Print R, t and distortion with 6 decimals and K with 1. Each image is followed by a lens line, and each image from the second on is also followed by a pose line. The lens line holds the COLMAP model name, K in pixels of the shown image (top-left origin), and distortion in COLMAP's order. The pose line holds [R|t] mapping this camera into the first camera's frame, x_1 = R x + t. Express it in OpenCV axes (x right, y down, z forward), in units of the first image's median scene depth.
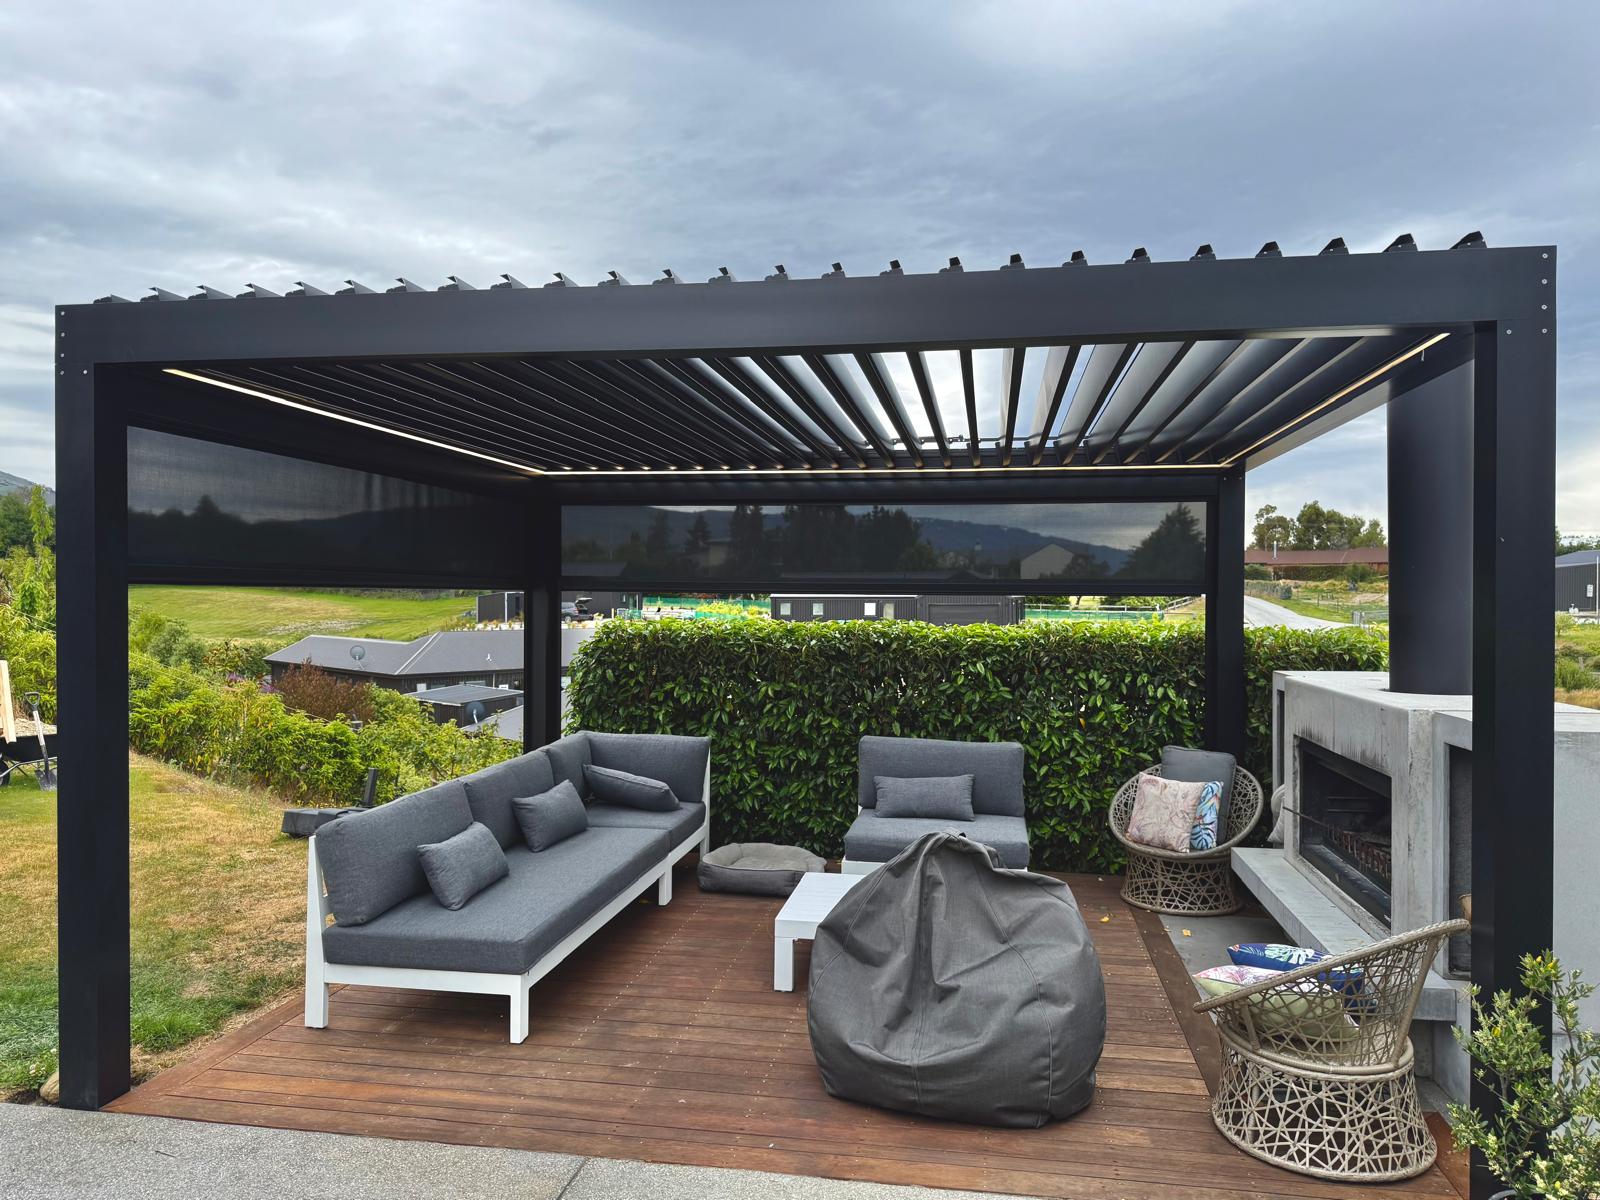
lens RADIAL K [[1132.4, 0, 801.2], [0, 1132.4, 592.8], [0, 0, 1]] dist [0.044349, -0.051874]
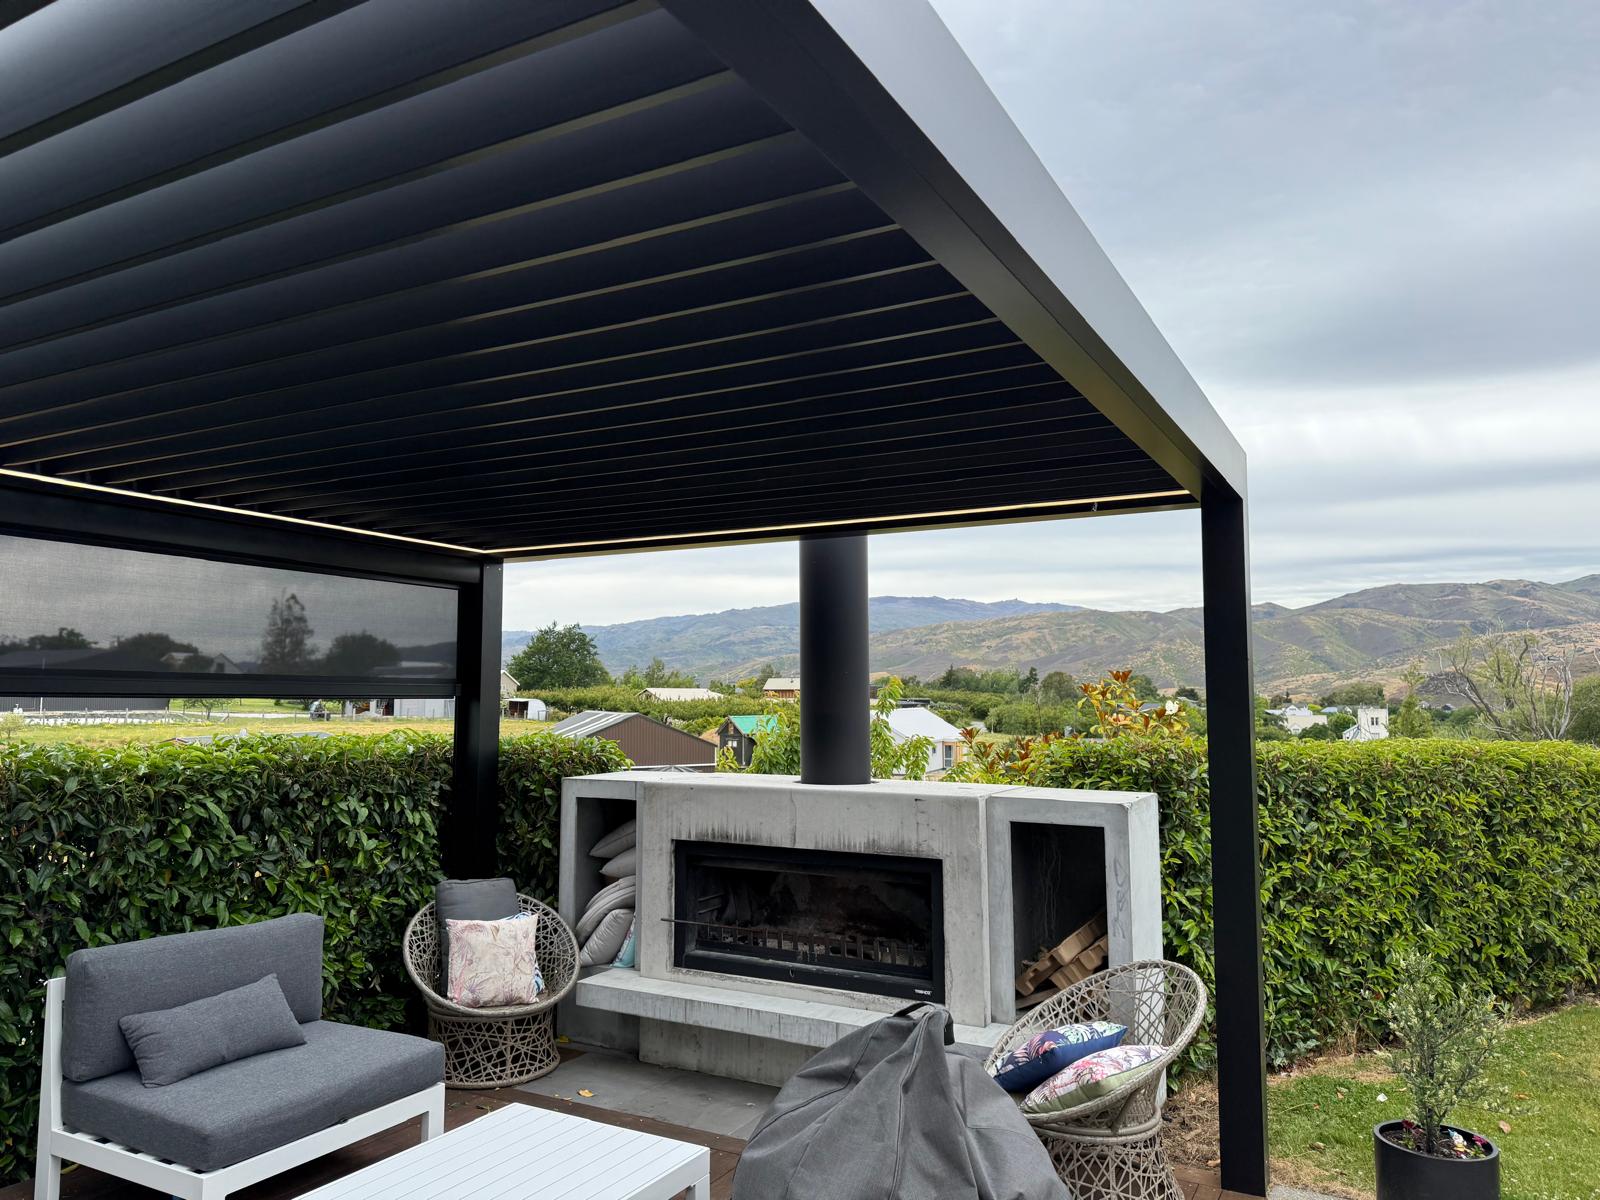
lens RADIAL K [[1132.4, 0, 793.5], [0, 1132.4, 598.0], [0, 0, 1]] dist [0.044349, -0.051874]
pose [[0.336635, 0.076815, 0.938497, -0.406467], [0.000794, 0.996644, -0.081859, -0.002210], [-0.941635, 0.028302, 0.335444, 0.511889]]
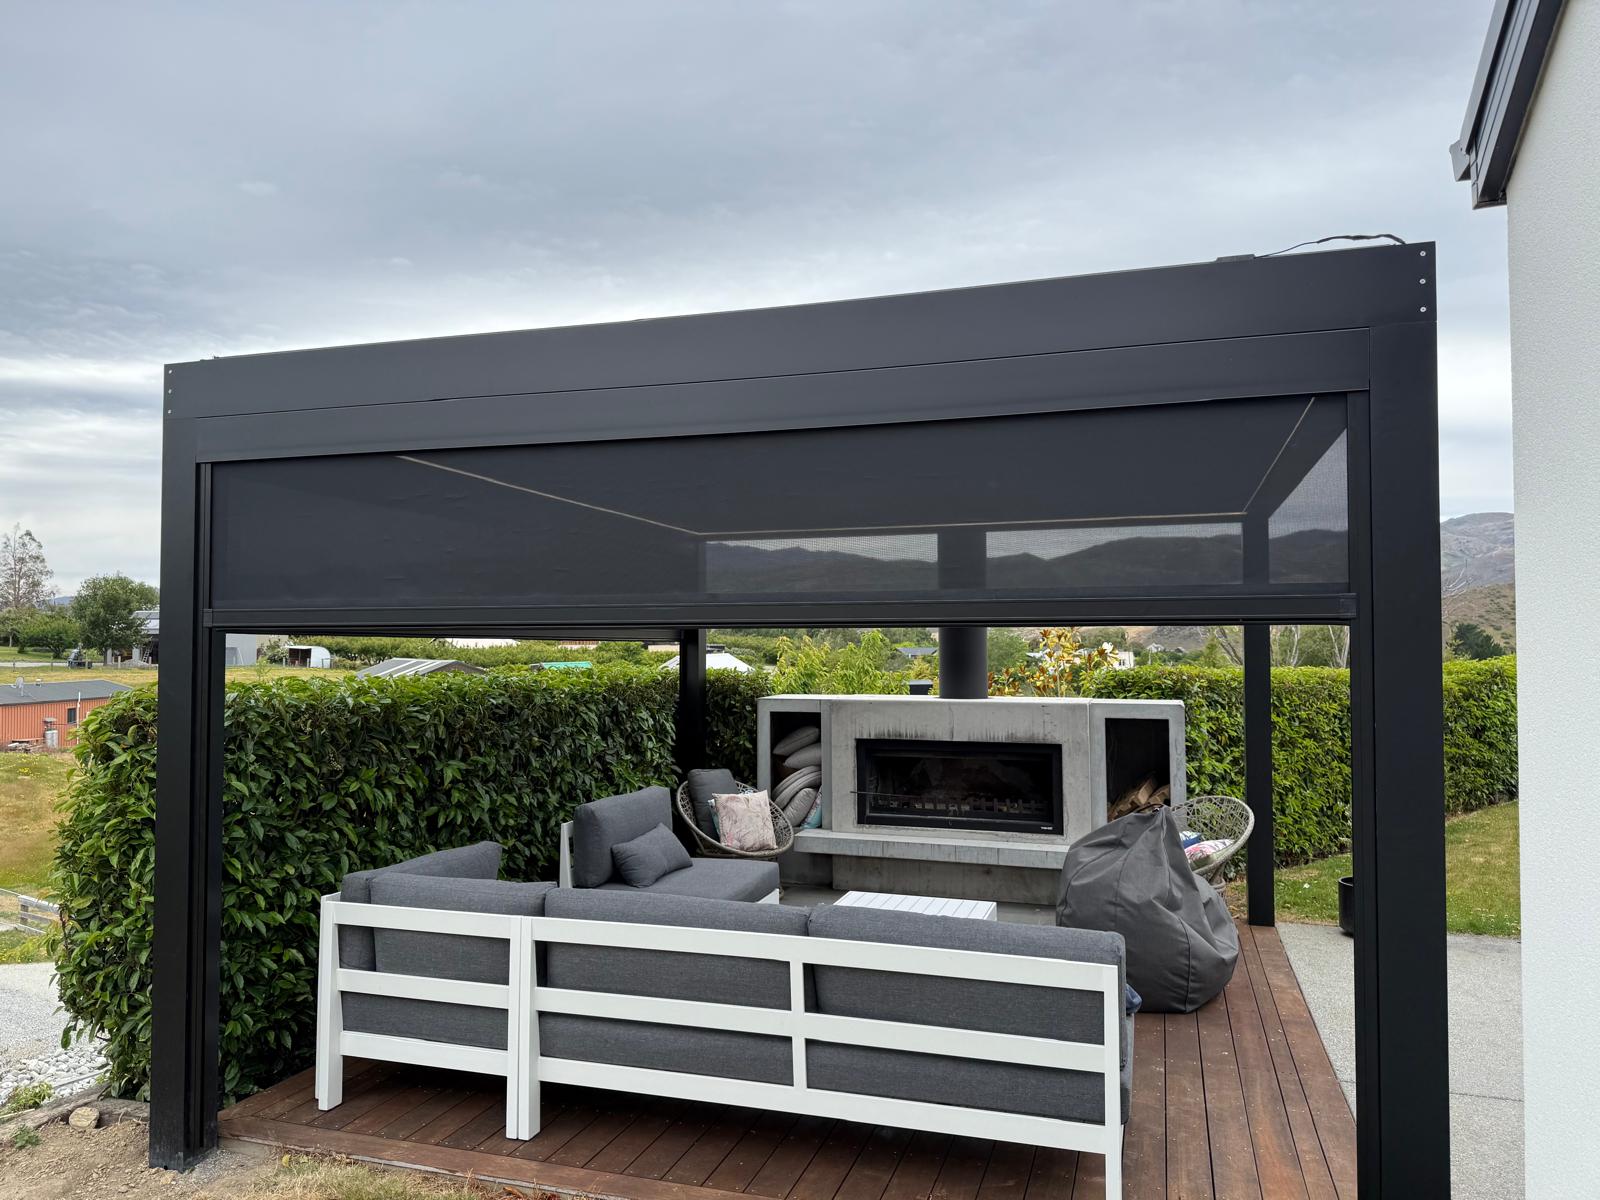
lens RADIAL K [[1132.4, 0, 786.2], [0, 1132.4, 642.5], [0, 0, 1]] dist [0.044349, -0.051874]
pose [[0.152754, -0.005047, 0.988251, -0.845548], [0.002139, 0.999986, 0.004777, 0.000062], [-0.988262, 0.001384, 0.152762, 0.781192]]
